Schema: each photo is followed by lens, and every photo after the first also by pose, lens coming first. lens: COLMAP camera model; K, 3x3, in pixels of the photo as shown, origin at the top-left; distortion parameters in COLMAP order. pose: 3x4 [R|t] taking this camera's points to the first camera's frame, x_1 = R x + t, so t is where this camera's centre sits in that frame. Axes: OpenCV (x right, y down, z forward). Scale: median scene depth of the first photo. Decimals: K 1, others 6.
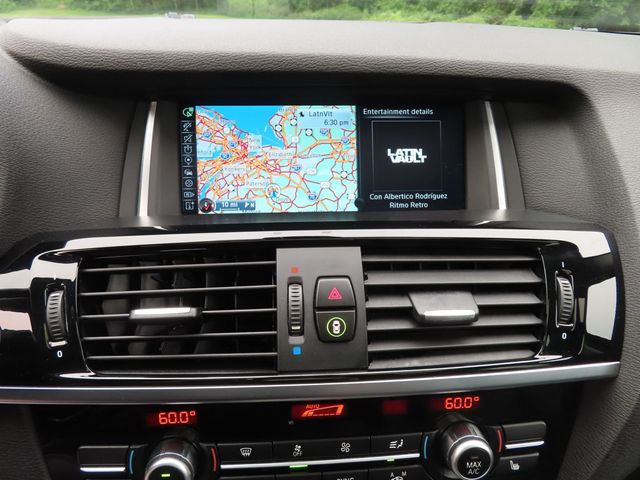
lens RADIAL K [[461.2, 0, 317.2], [0, 461.2, 241.9], [0, 0, 1]] dist [-0.016855, 0.004188]
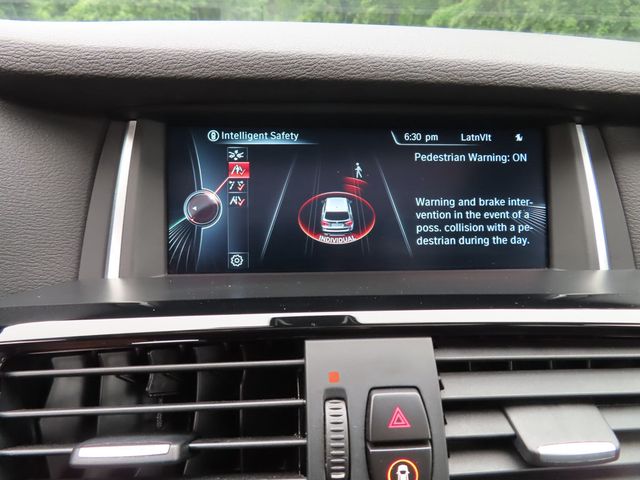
lens RADIAL K [[461.2, 0, 317.5], [0, 461.2, 240.7], [0, 0, 1]] dist [-0.016855, 0.004188]
pose [[0.999972, 0.007450, 0.000915, -0.071411], [-0.007386, 0.998356, -0.056835, -0.089089], [-0.001337, 0.056827, 0.998383, 0.332192]]
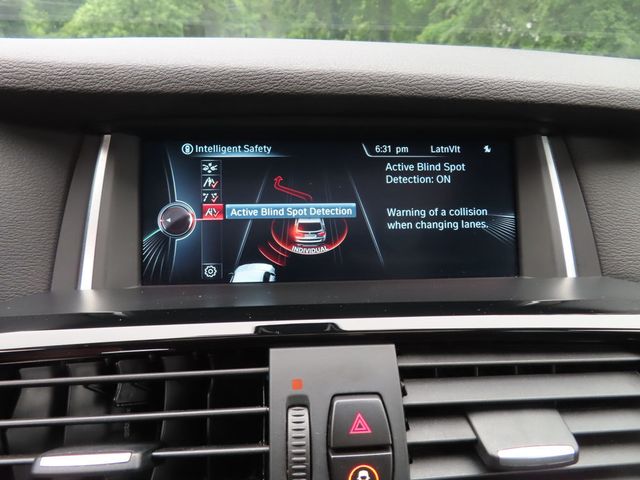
lens RADIAL K [[461.2, 0, 317.4], [0, 461.2, 239.4], [0, 0, 1]] dist [-0.016855, 0.004188]
pose [[0.999910, -0.000368, 0.013391, -0.027847], [0.001549, 0.996094, -0.088284, -0.082516], [-0.013307, 0.088297, 0.996005, 0.317661]]
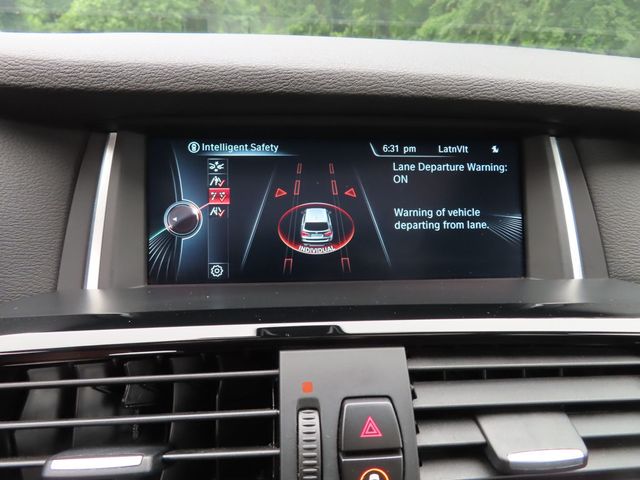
lens RADIAL K [[461.2, 0, 318.0], [0, 461.2, 240.5], [0, 0, 1]] dist [-0.016855, 0.004188]
pose [[0.999807, 0.005630, 0.018814, -0.045869], [-0.004236, 0.997297, -0.073356, -0.094573], [-0.019176, 0.073262, 0.997128, 0.320913]]
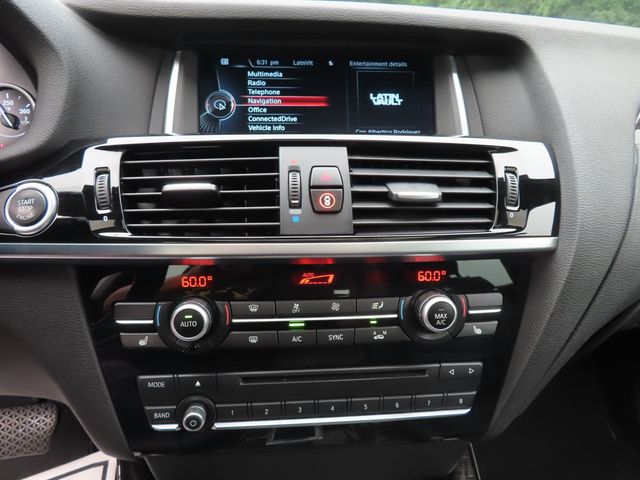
lens RADIAL K [[461.2, 0, 318.6], [0, 461.2, 241.4], [0, 0, 1]] dist [-0.016855, 0.004188]
pose [[0.999945, -0.002761, 0.010149, 0.004901], [0.003650, 0.996060, -0.088612, 0.374002], [-0.009864, 0.088644, 0.996015, -0.218612]]
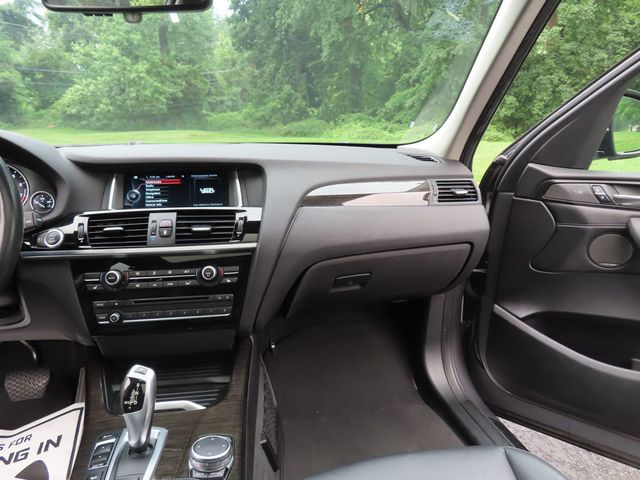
lens RADIAL K [[461.2, 0, 322.1], [0, 461.2, 234.3], [0, 0, 1]] dist [-0.016855, 0.004188]
pose [[0.997730, -0.040852, 0.053530, 0.932989], [0.051929, 0.972876, -0.225423, 0.943621], [-0.042869, 0.227691, 0.972789, -2.157411]]
